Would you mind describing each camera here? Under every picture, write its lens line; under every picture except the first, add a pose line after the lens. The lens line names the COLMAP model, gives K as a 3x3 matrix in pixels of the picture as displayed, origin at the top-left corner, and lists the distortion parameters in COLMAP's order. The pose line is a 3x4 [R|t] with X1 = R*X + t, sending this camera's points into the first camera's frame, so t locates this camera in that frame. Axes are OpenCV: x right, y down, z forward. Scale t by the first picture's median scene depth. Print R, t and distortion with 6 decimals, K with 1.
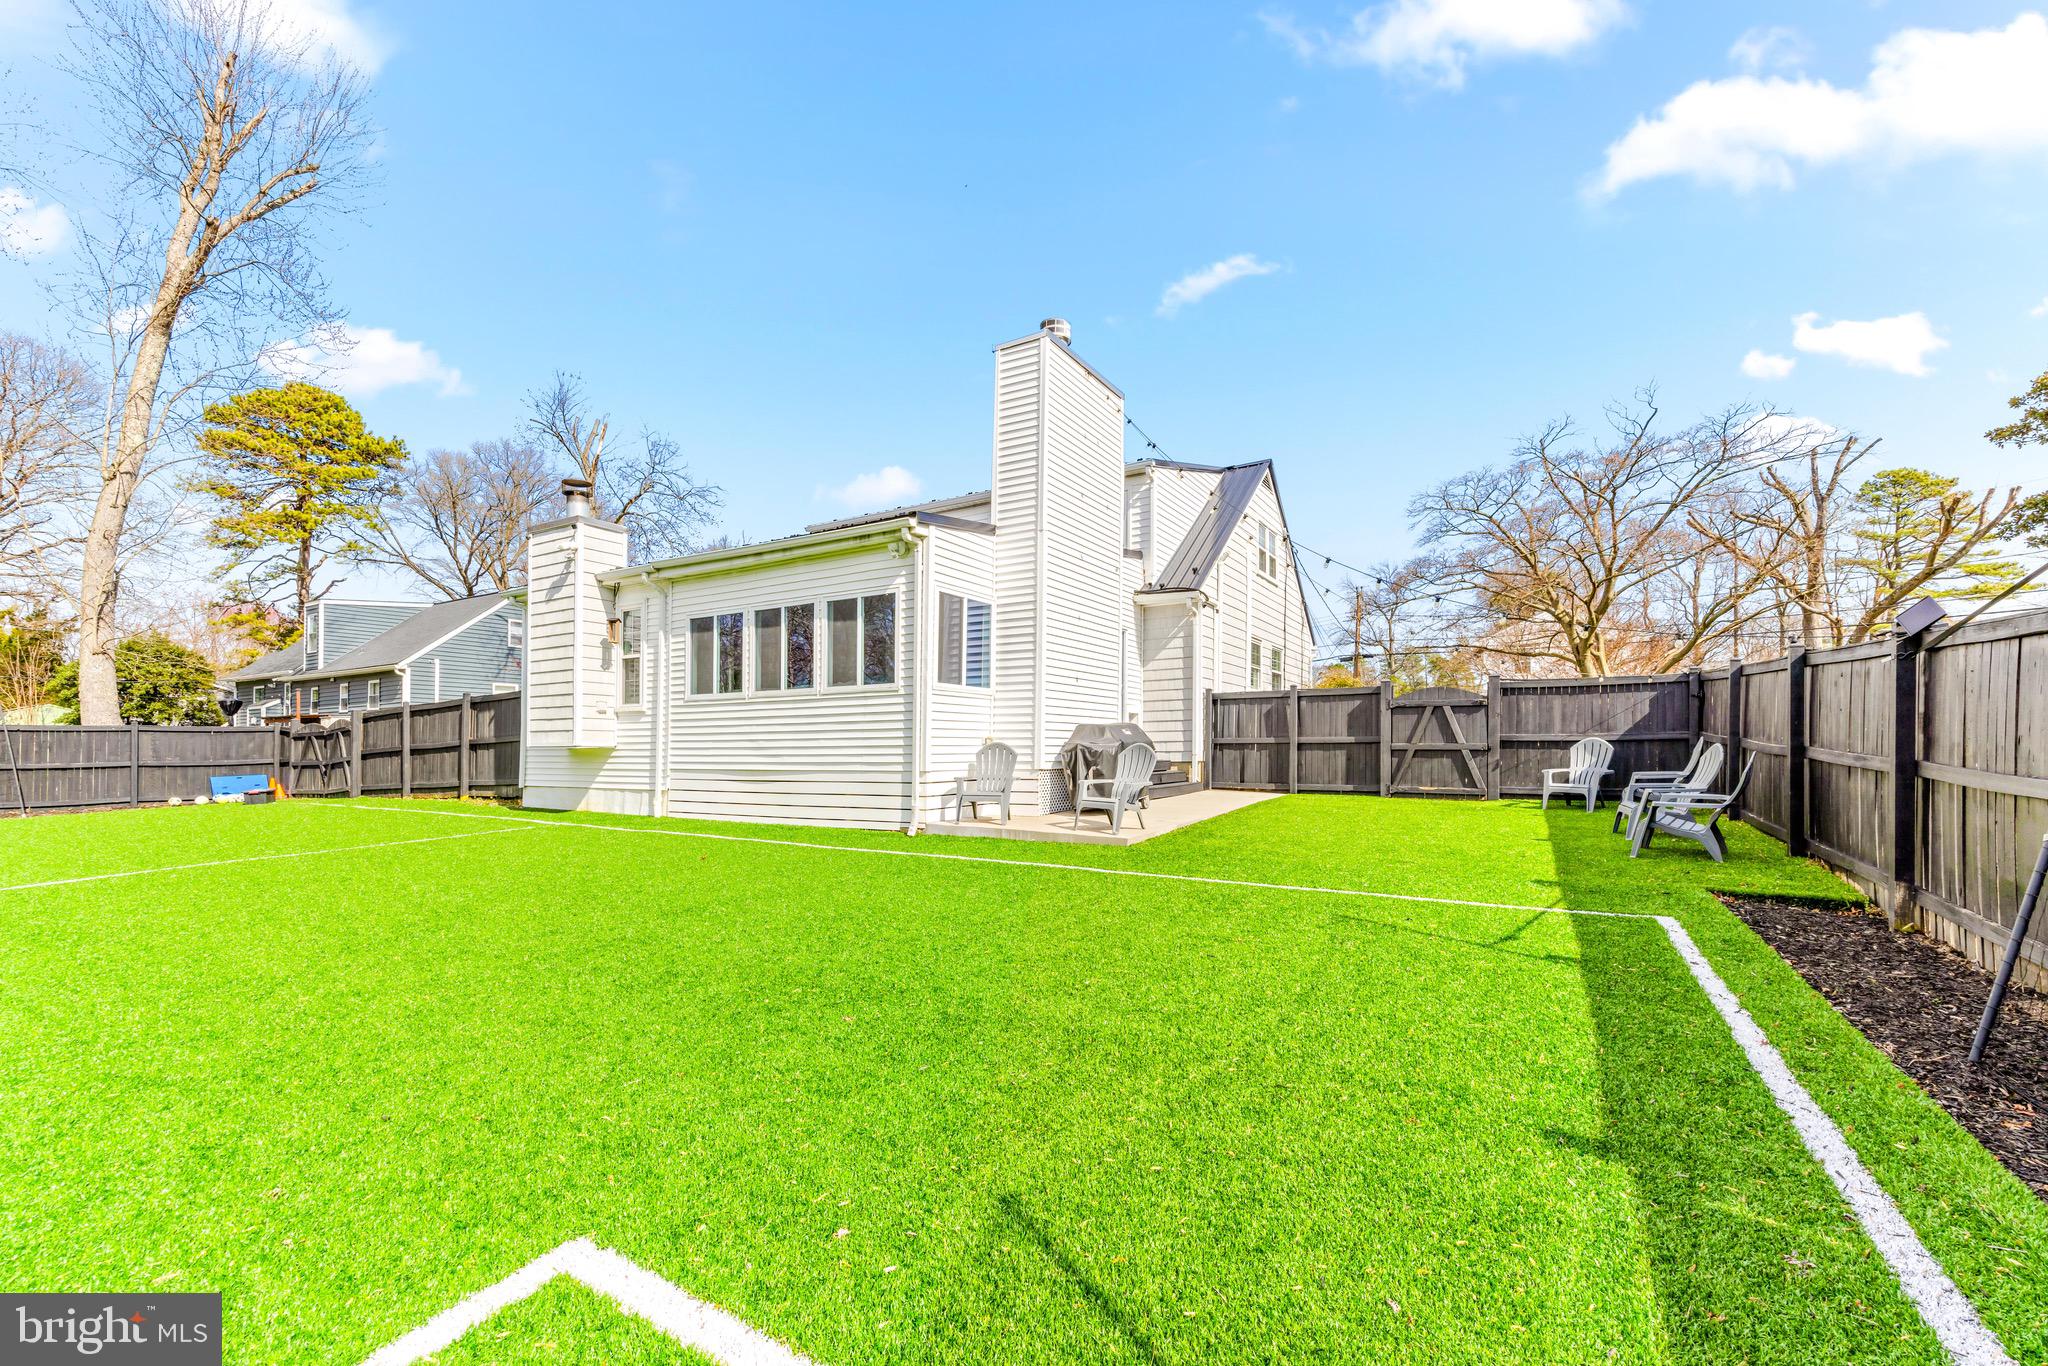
lens RADIAL K [[843.8, 0, 1033.8], [0, 843.8, 744.3], [0, 0, 1]] dist [-0.001556, -0.000137]
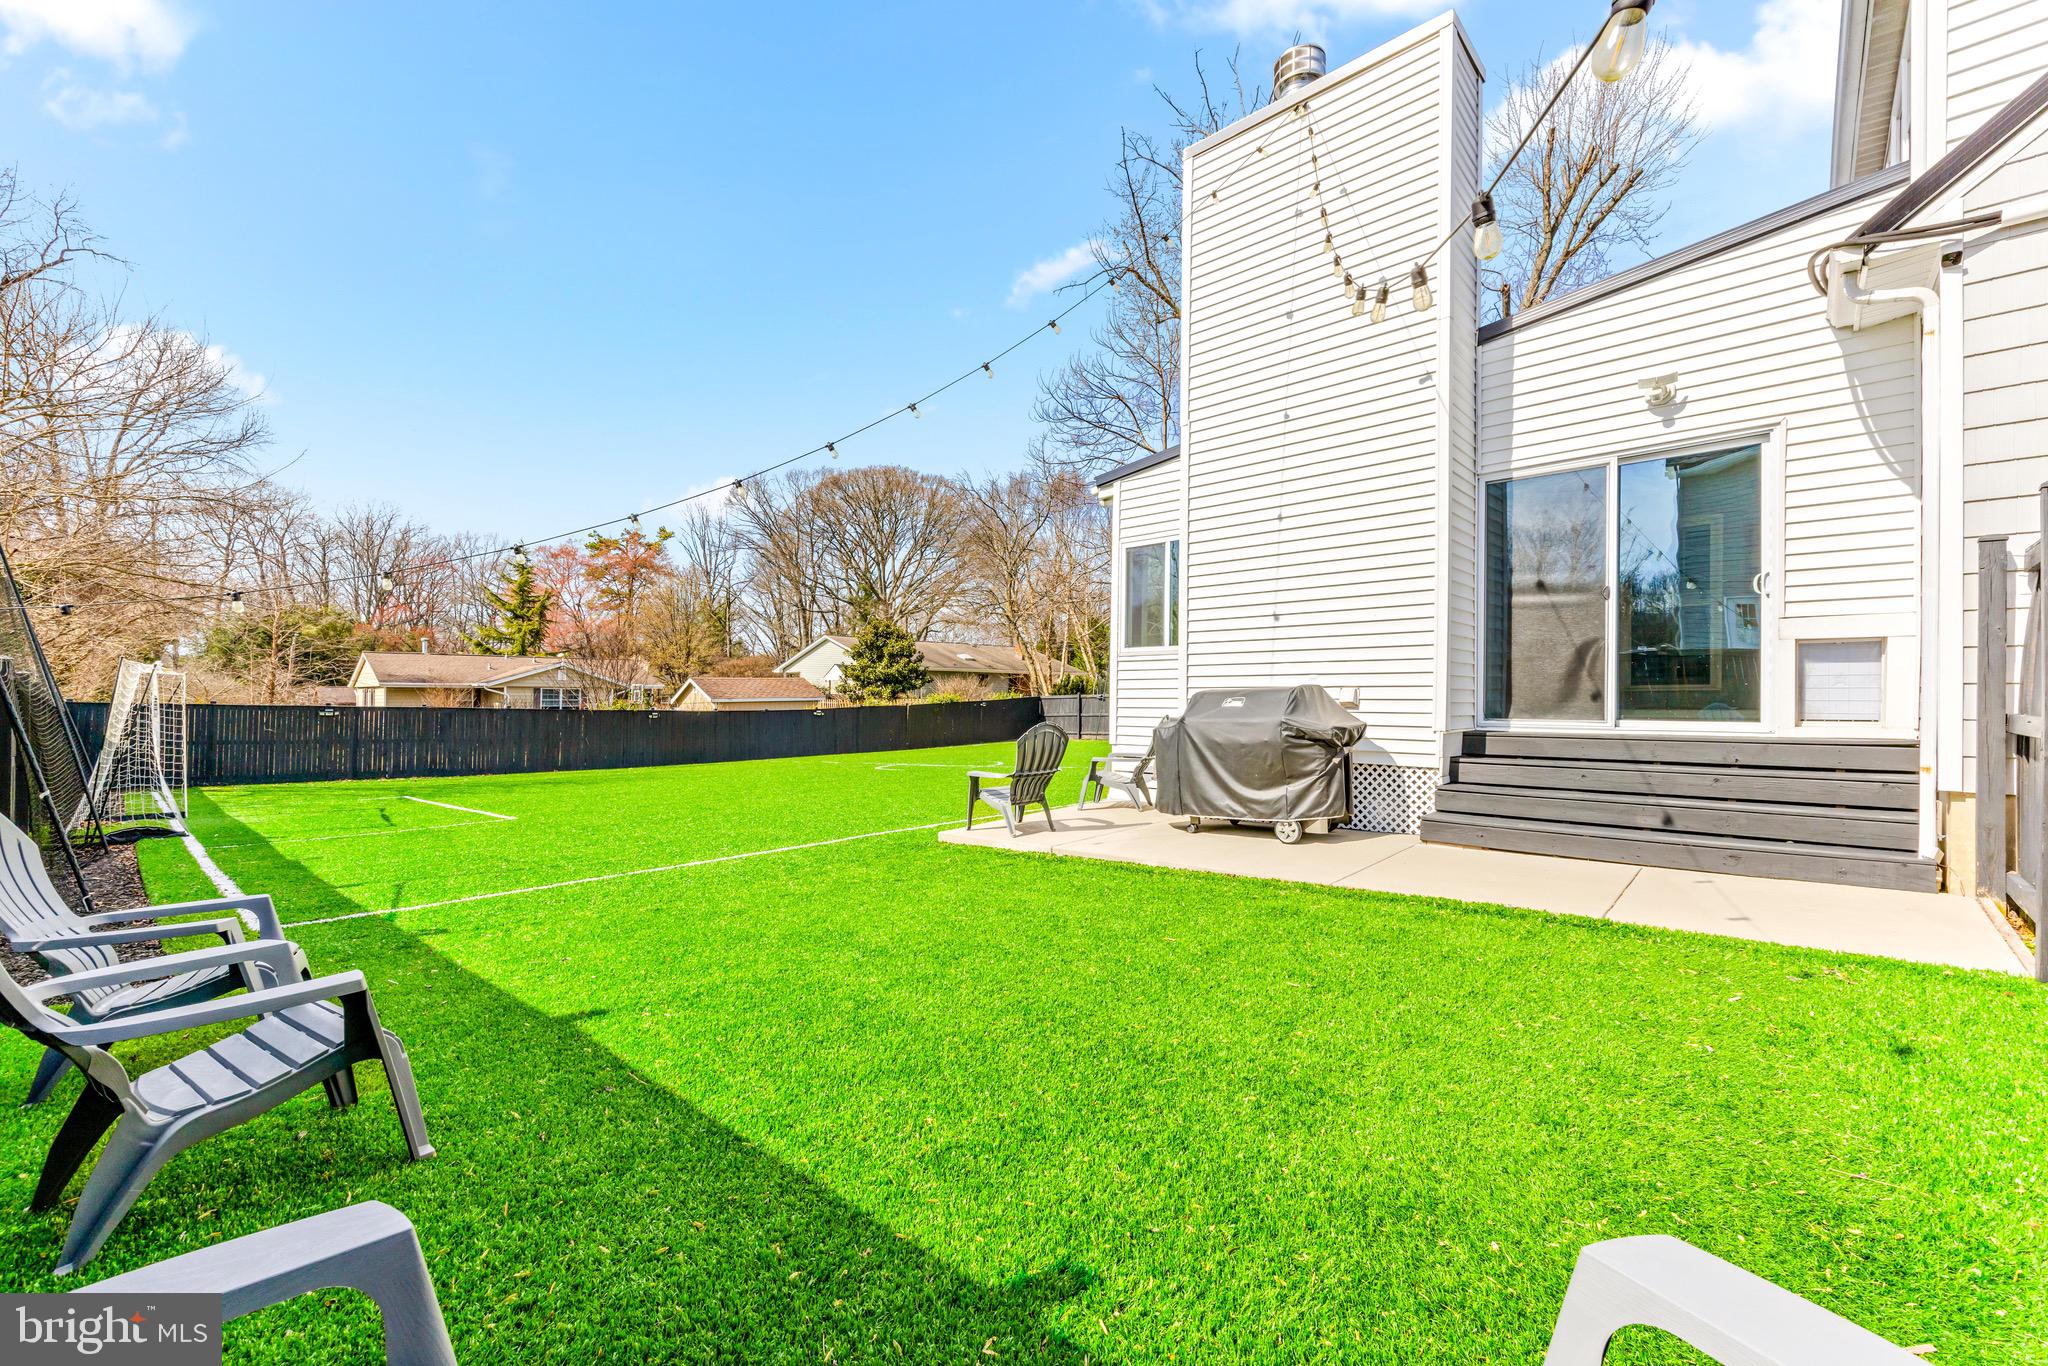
lens RADIAL K [[821.4, 0, 1024.0], [0, 821.4, 683.0], [0, 0, 1]] dist [-0.000764, 0.000052]
pose [[-0.210249, -0.006578, -0.977626, 0.577429], [0.011484, 0.999892, -0.009198, -0.020464], [0.977580, -0.013161, -0.210151, 0.791973]]
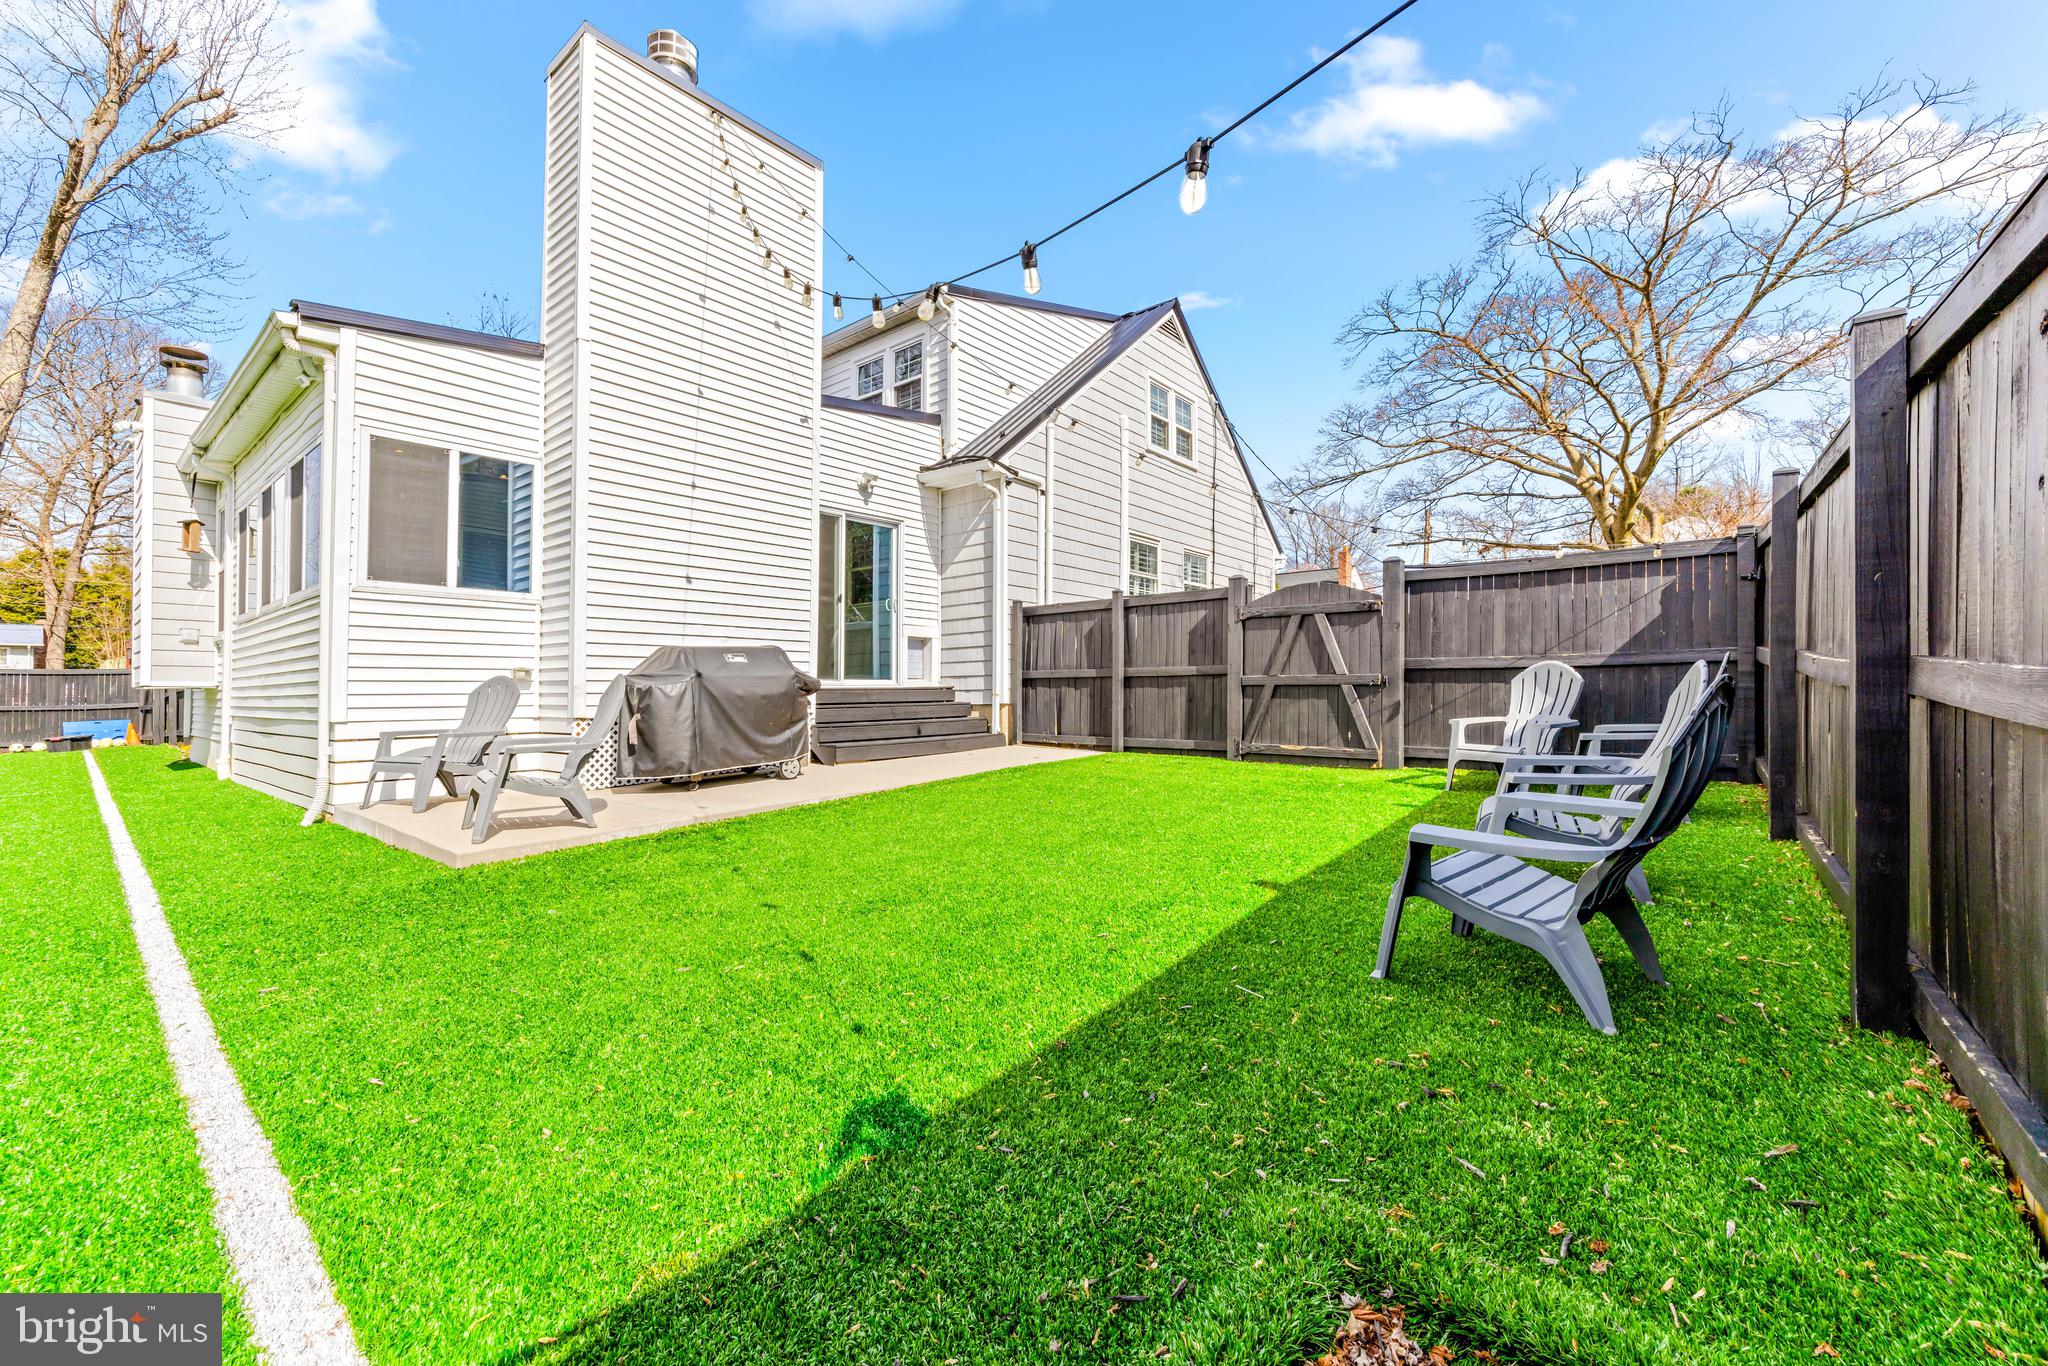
lens RADIAL K [[821.4, 0, 1024.0], [0, 821.4, 683.0], [0, 0, 1]] dist [-0.000764, 0.000052]
pose [[0.988442, -0.006031, -0.151477, 0.337904], [0.005580, 0.999979, -0.003402, 0.005403], [0.151494, 0.002517, 0.988455, 0.346998]]
